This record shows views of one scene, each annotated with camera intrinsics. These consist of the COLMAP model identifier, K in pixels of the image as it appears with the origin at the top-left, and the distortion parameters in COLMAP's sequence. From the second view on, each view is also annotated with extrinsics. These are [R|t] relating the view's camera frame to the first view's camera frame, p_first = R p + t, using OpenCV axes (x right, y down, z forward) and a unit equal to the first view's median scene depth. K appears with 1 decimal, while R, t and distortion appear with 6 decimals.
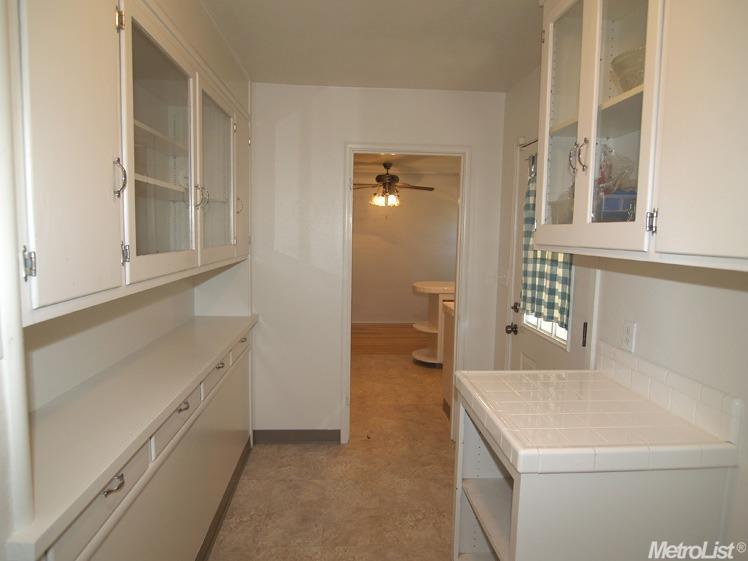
lens RADIAL K [[479.6, 0, 368.2], [0, 479.6, 278.8], [0, 0, 1]] dist [-0.020459, 0.003625]
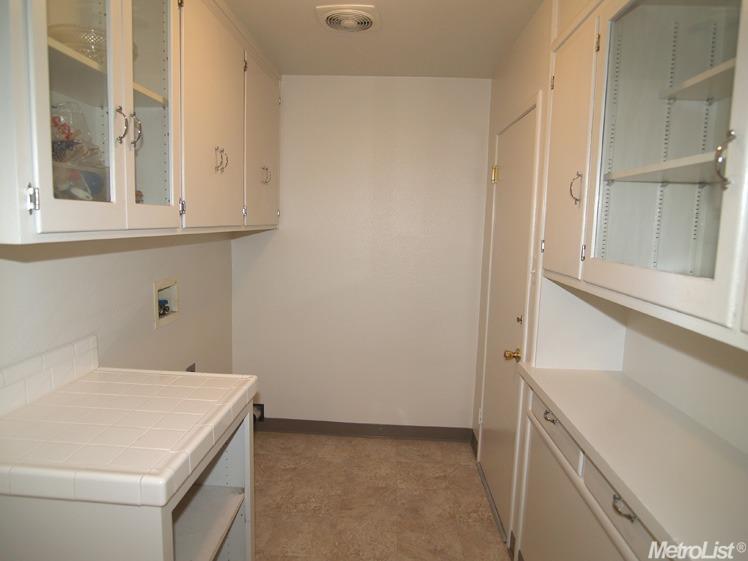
lens RADIAL K [[479.6, 0, 368.2], [0, 479.6, 278.8], [0, 0, 1]] dist [-0.020459, 0.003625]
pose [[-0.993064, -0.058195, 0.102161, -0.106322], [-0.033947, 0.973826, 0.224745, -0.195330], [-0.112566, 0.219718, -0.969047, 1.841219]]
